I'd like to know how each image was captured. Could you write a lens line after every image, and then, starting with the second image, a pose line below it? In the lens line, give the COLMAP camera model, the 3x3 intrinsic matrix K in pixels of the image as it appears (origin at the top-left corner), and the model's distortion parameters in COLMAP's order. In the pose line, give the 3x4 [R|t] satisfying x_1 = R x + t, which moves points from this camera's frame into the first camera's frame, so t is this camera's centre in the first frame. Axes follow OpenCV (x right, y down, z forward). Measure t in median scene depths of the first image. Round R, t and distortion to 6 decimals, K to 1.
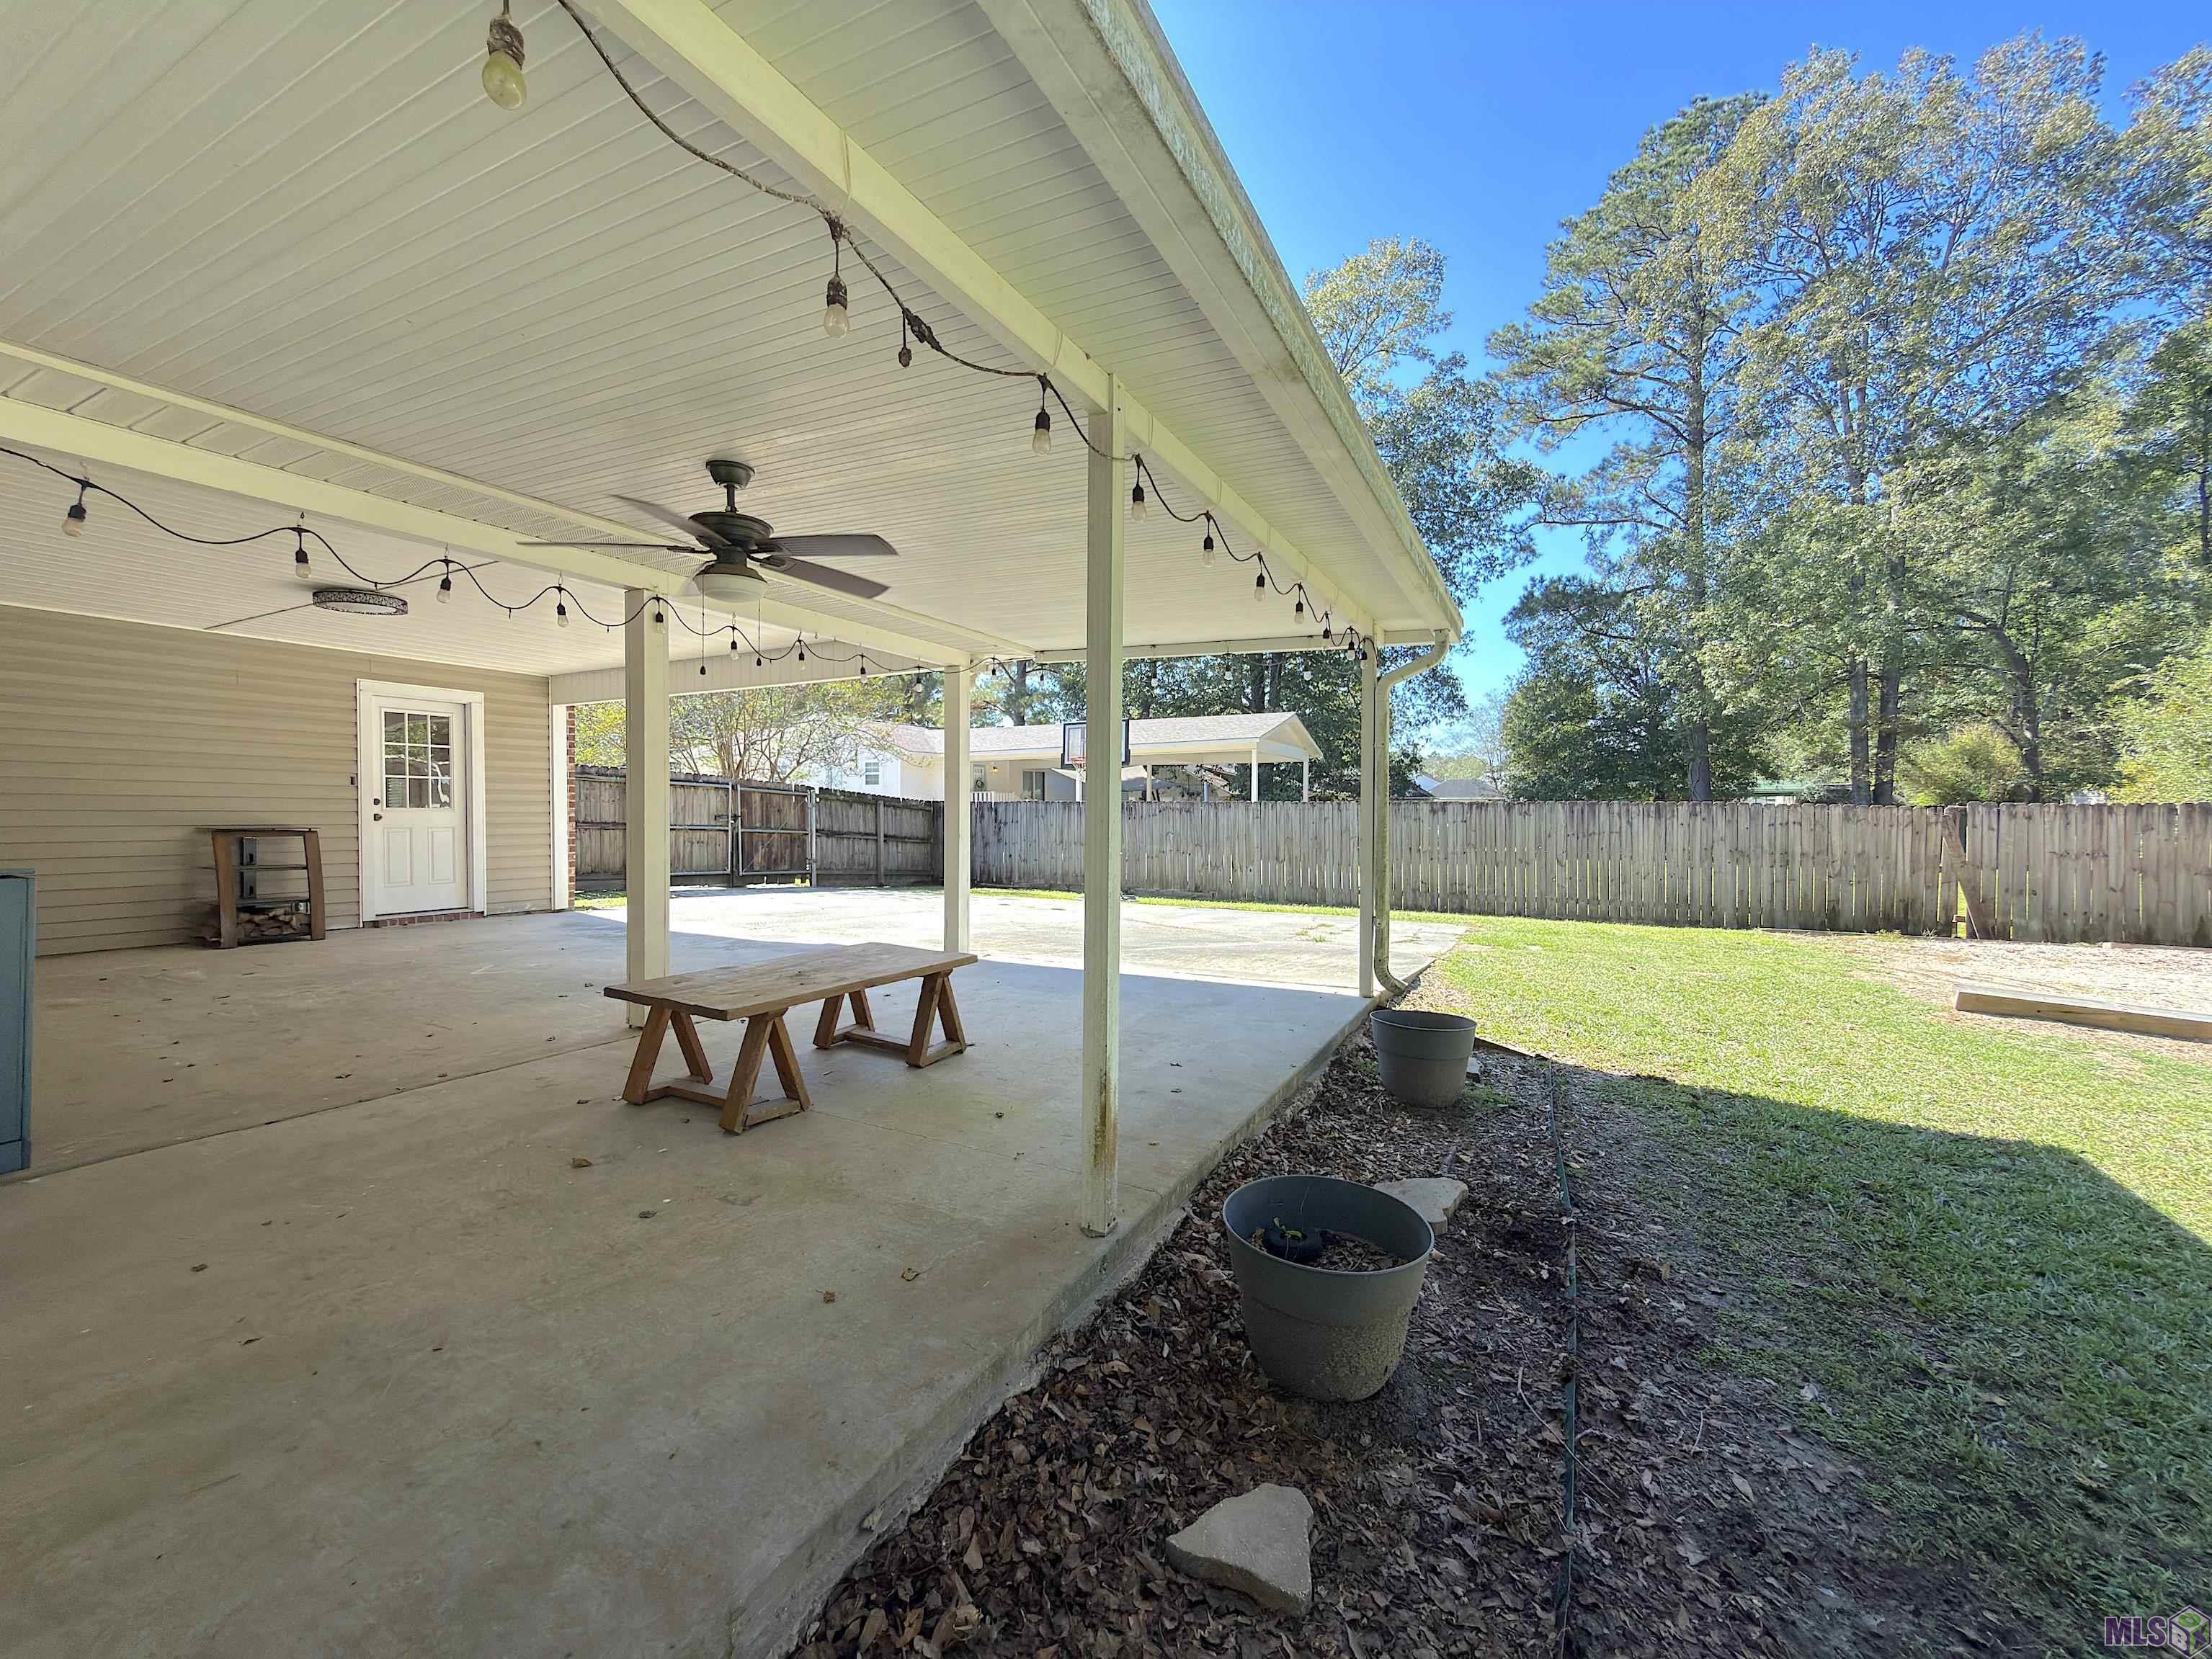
lens RADIAL K [[893.1, 0, 1107.4], [0, 893.1, 826.0], [0, 0, 1]] dist [-0.001613, -0.000243]
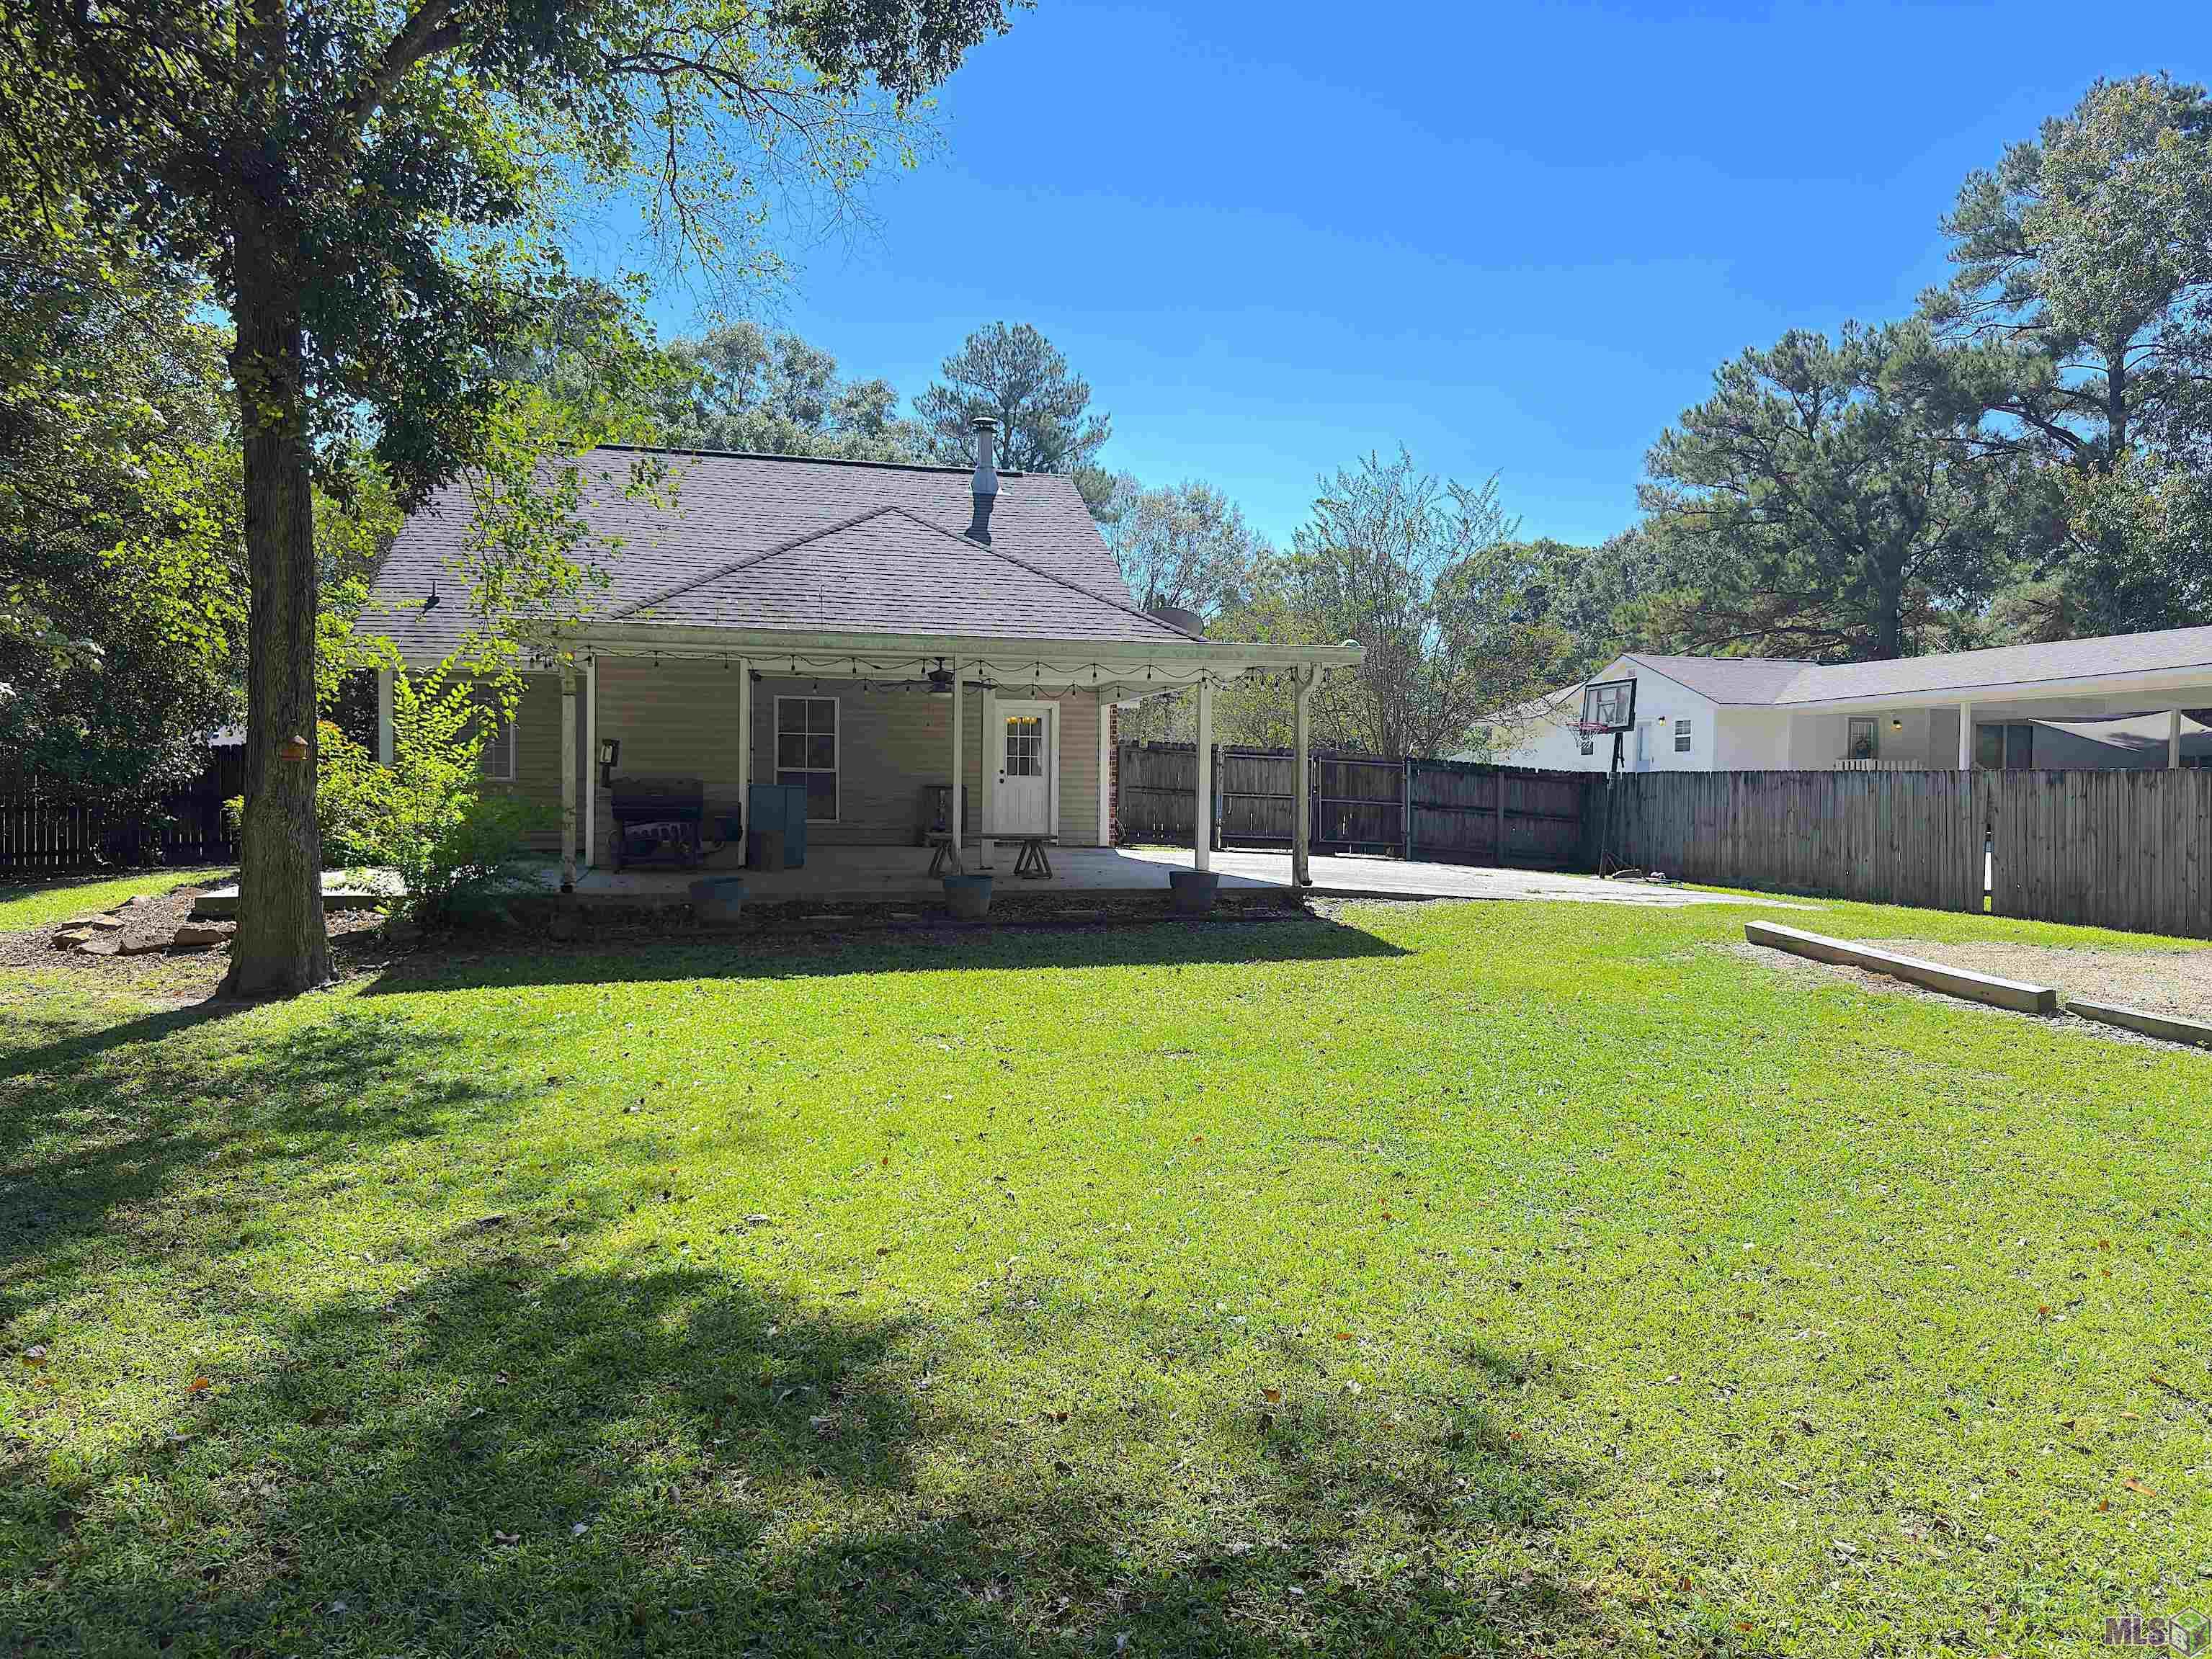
lens RADIAL K [[1540.6, 0, 1111.4], [0, 1540.6, 818.0], [0, 0, 1]] dist [0.057083, 0.000396]
pose [[0.644165, 0.018998, -0.764651, 0.702186], [-0.020502, 0.999761, 0.007568, 0.014817], [0.764612, 0.010802, 0.644401, -0.318667]]
